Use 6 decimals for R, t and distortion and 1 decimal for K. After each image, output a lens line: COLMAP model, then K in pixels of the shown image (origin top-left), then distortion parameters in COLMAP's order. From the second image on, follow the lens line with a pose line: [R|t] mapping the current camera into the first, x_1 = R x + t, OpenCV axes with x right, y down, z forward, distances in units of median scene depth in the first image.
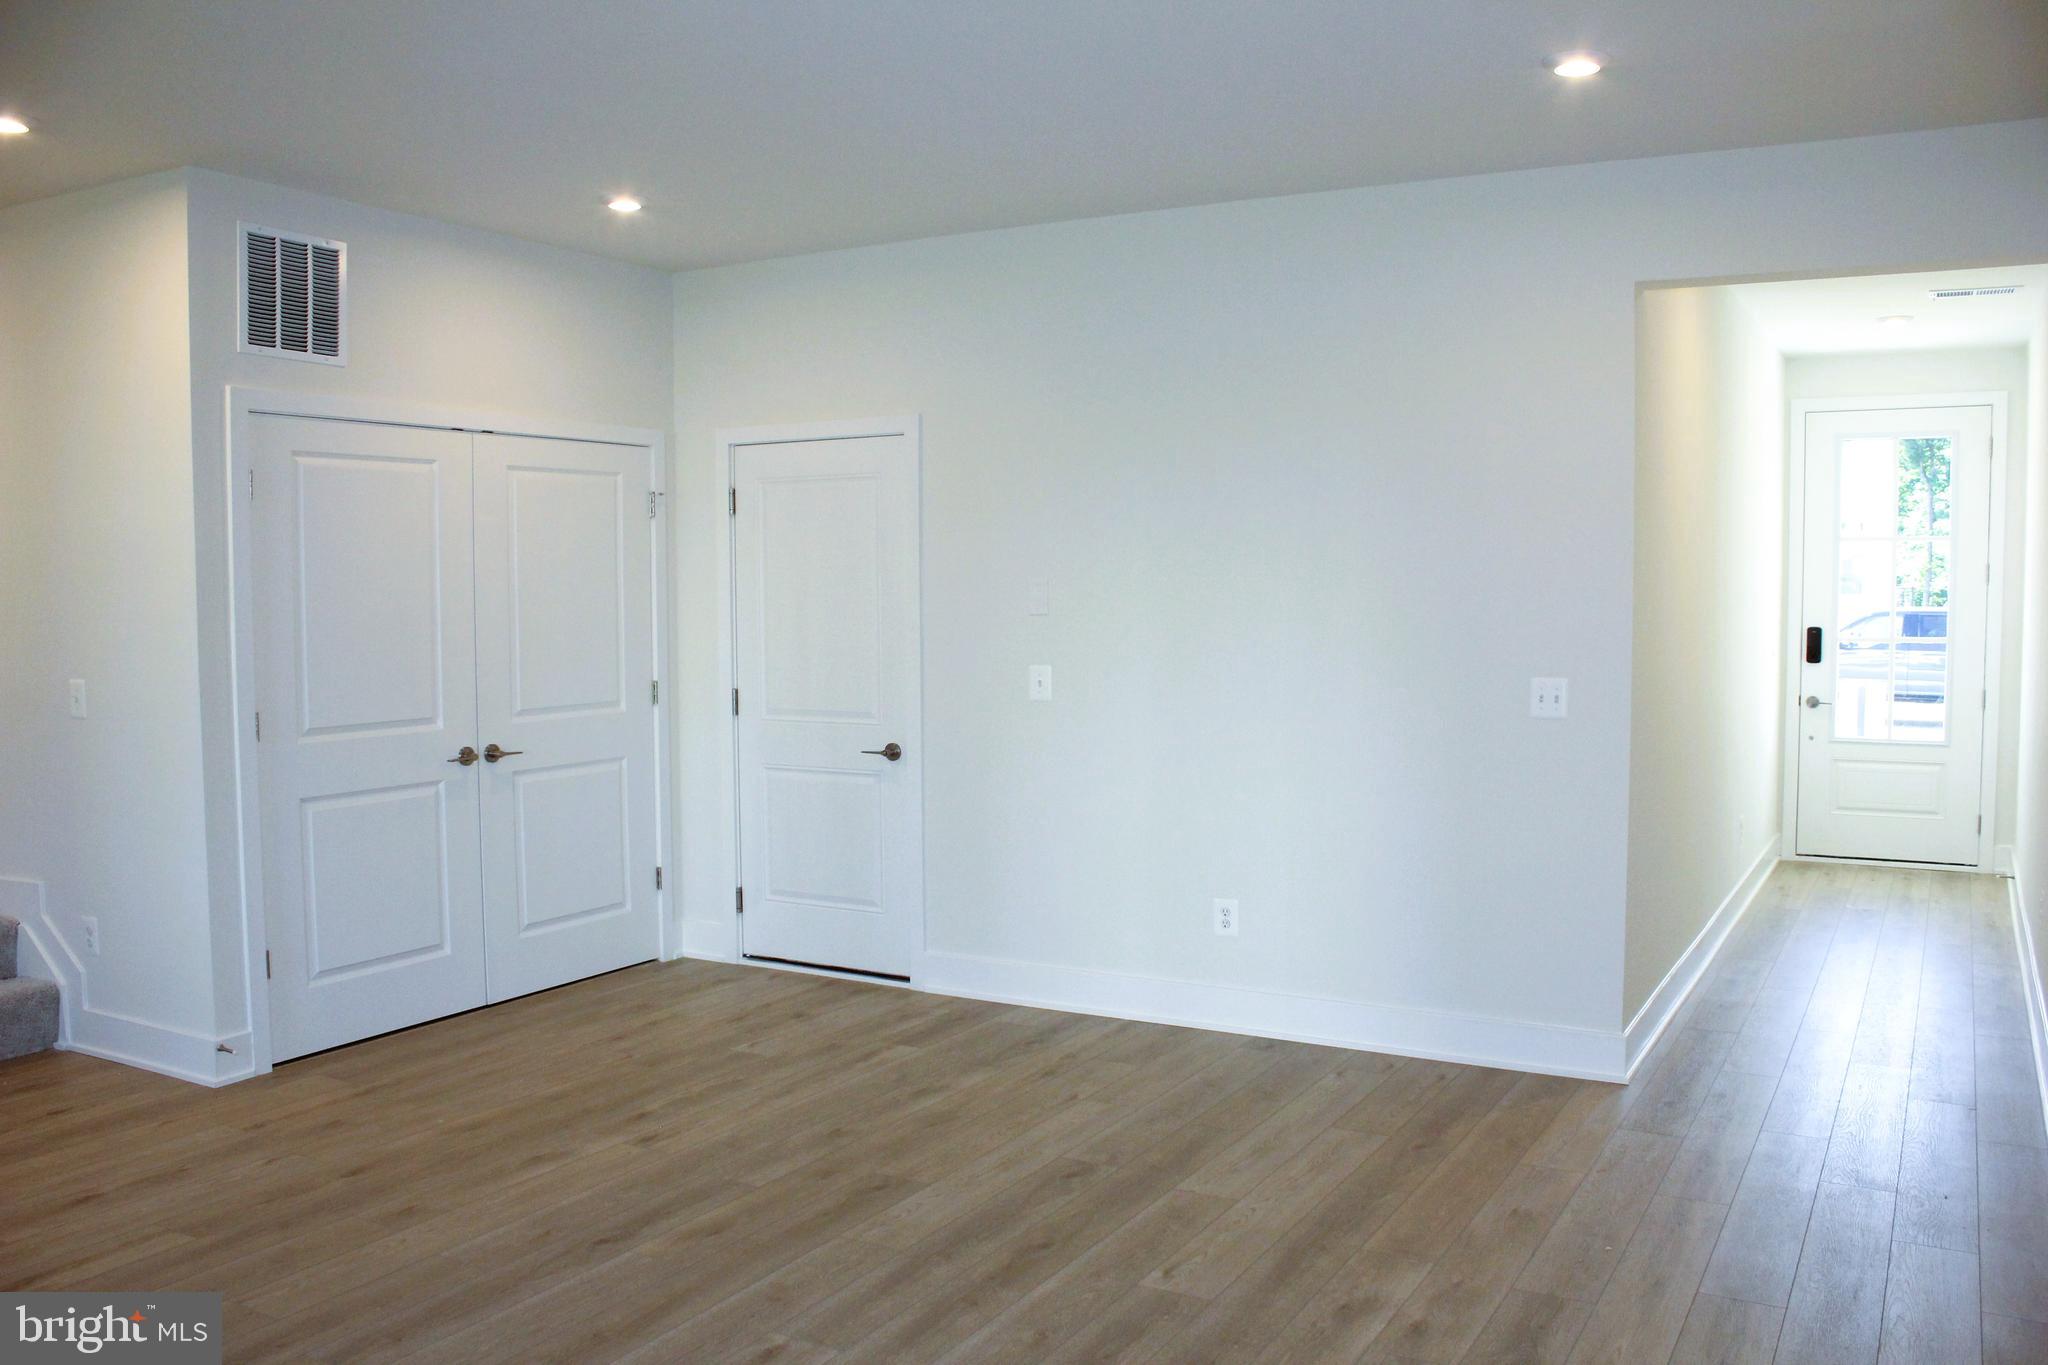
lens RADIAL K [[1761.3, 0, 1013.8], [0, 1761.3, 688.7], [0, 0, 1]] dist [-0.149445, 0.134172]
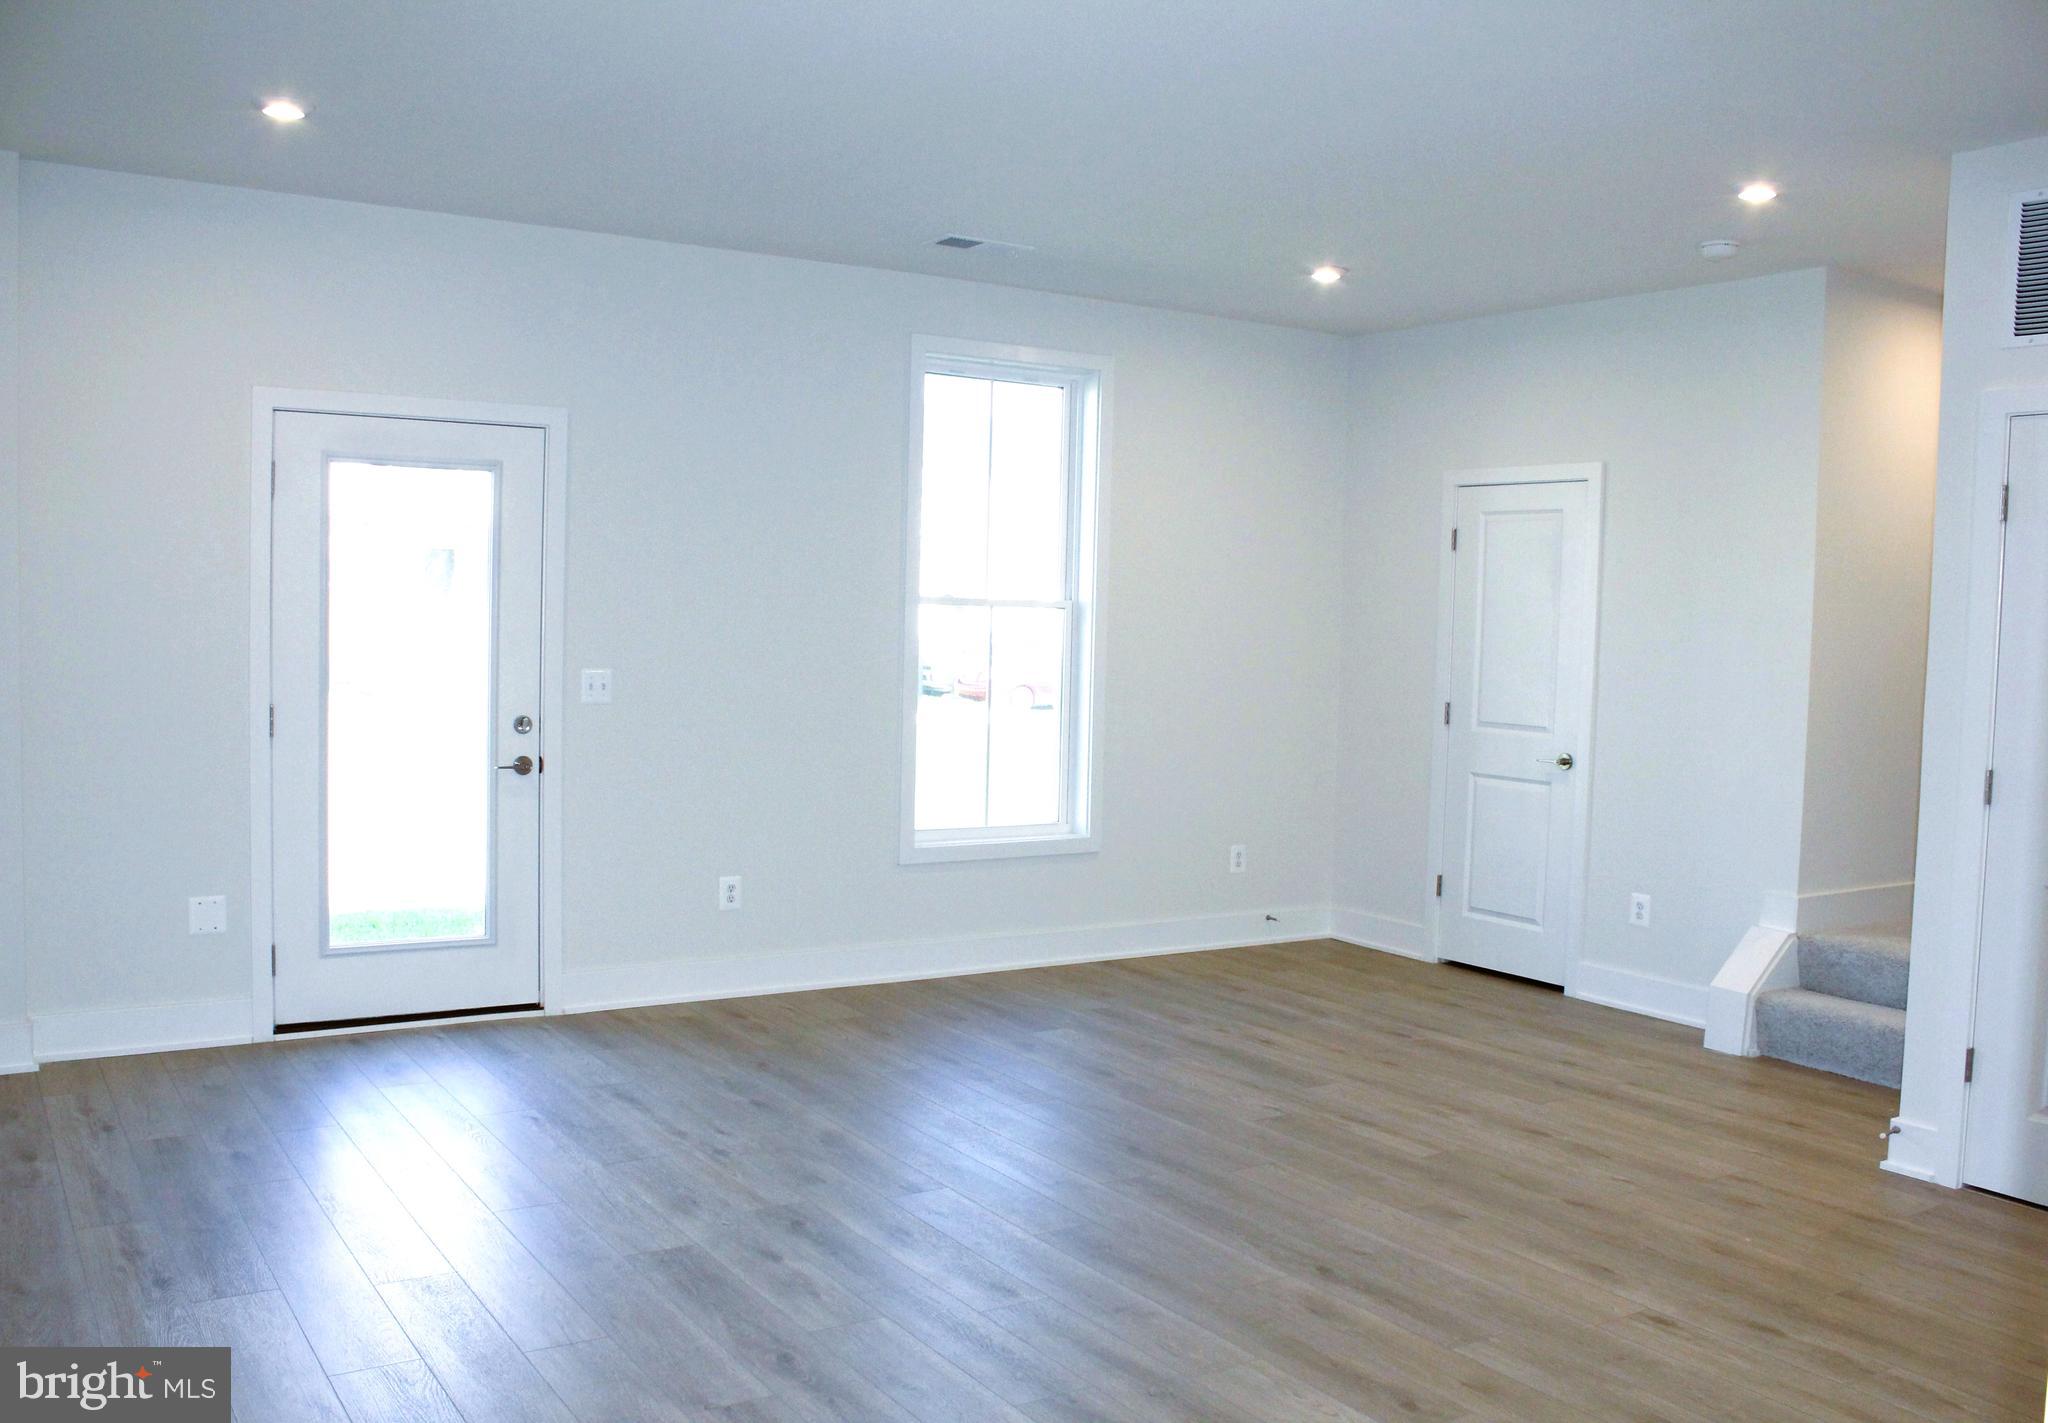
lens RADIAL K [[1748.2, 0, 1021.0], [0, 1748.2, 708.2], [0, 0, 1]] dist [-0.019115, -0.003600]
pose [[-0.428474, 0.046525, -0.902355, 0.887801], [-0.084807, 0.992194, 0.091427, -0.088870], [0.899565, 0.115700, -0.421184, 1.524411]]
